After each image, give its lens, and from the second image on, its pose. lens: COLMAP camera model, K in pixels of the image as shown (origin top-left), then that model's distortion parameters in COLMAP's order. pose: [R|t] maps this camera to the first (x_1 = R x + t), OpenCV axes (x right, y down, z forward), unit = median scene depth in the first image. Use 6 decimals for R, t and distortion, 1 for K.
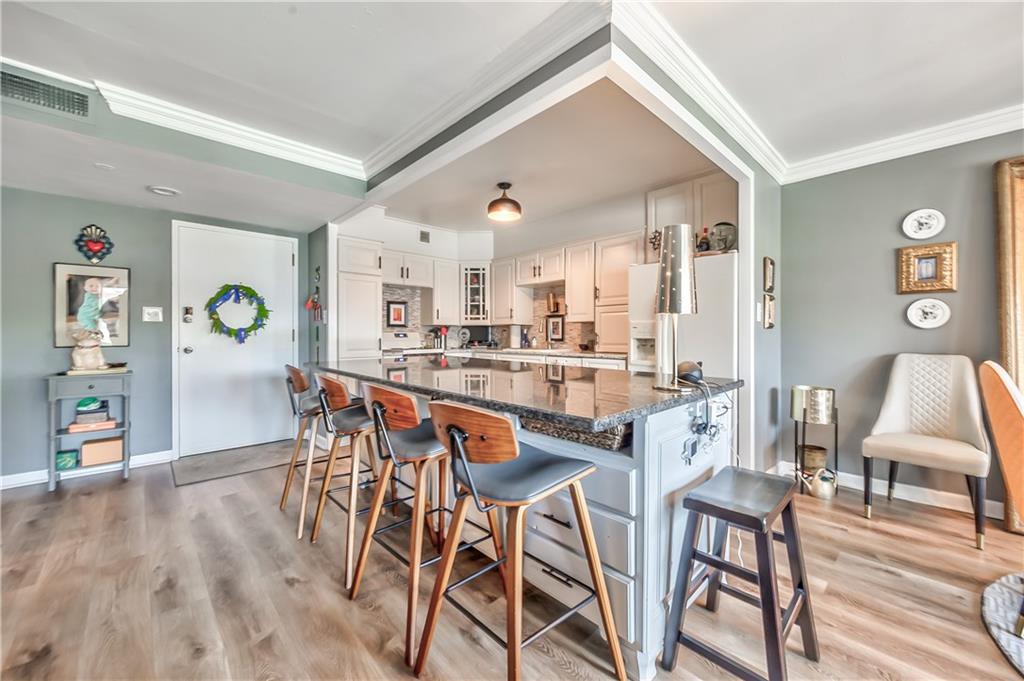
lens RADIAL K [[394.8, 0, 511.6], [0, 394.8, 332.5], [0, 0, 1]] dist [-0.002935, 0.000591]
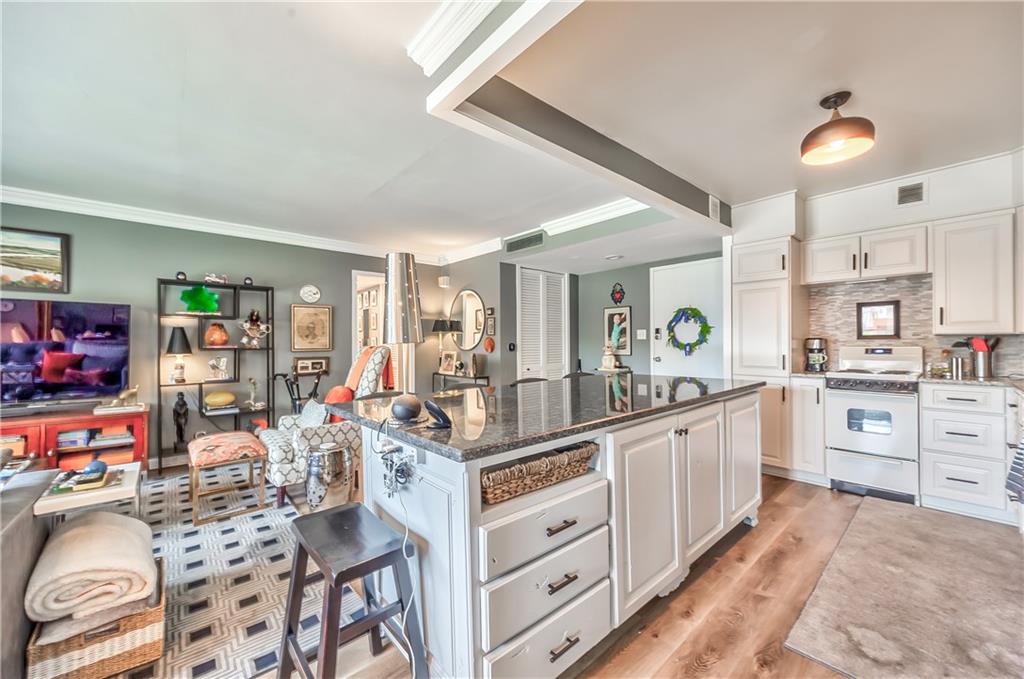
lens RADIAL K [[394.8, 0, 513.5], [0, 394.8, 340.5], [0, 0, 1]] dist [-0.002935, 0.000591]
pose [[-0.035028, -0.009407, -0.999342, 0.524886], [0.005759, 0.999937, -0.009615, -0.009887], [0.999370, -0.006092, -0.034971, 0.487730]]
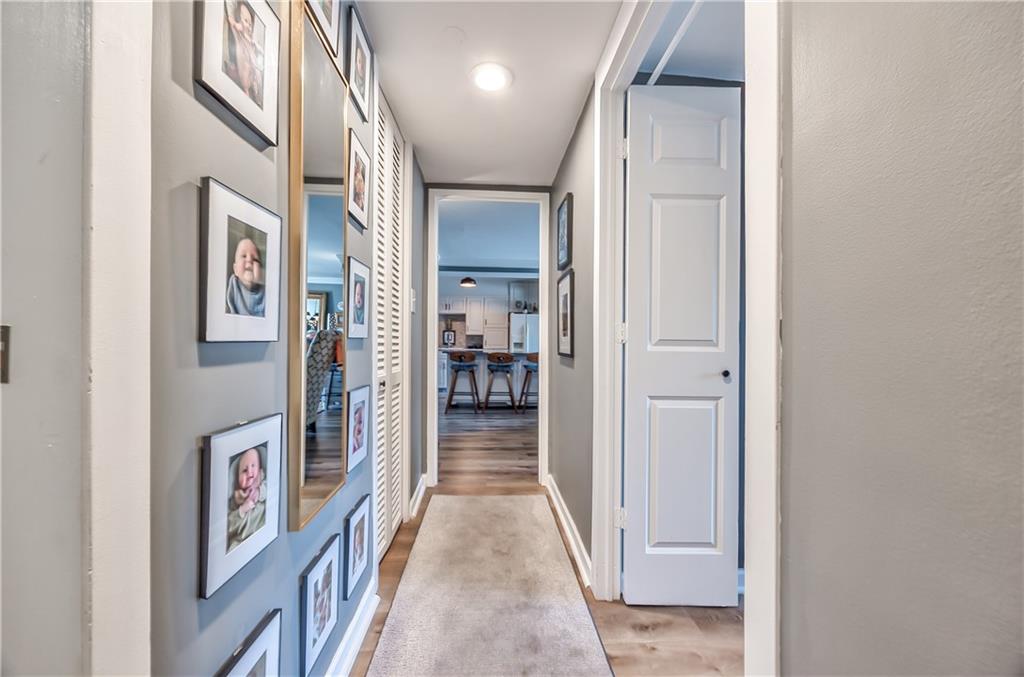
lens RADIAL K [[394.8, 0, 509.7], [0, 394.8, 339.0], [0, 0, 1]] dist [-0.002935, 0.000591]
pose [[0.658844, 0.013259, 0.752163, -1.317243], [-0.013481, 0.999892, -0.005818, 0.003862], [-0.752159, -0.006307, 0.658952, -0.518462]]
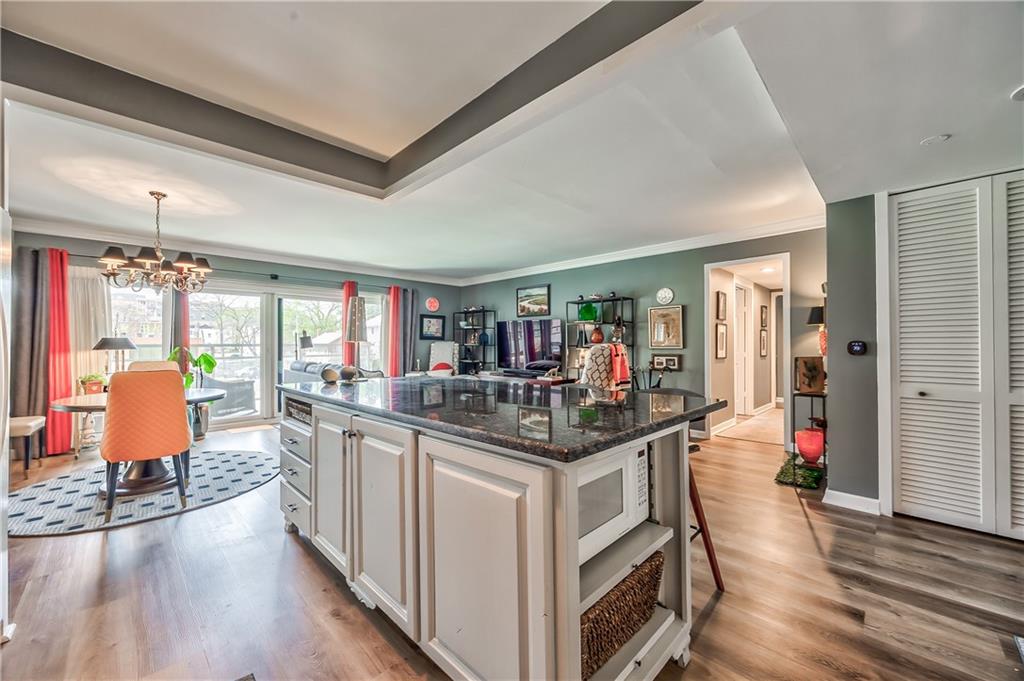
lens RADIAL K [[394.8, 0, 517.0], [0, 394.8, 339.7], [0, 0, 1]] dist [-0.002935, 0.000591]
pose [[-0.998864, 0.002319, -0.047597, -0.101017], [0.002816, 0.999942, -0.010361, -0.010080], [0.047571, -0.010483, -0.998813, 1.107832]]
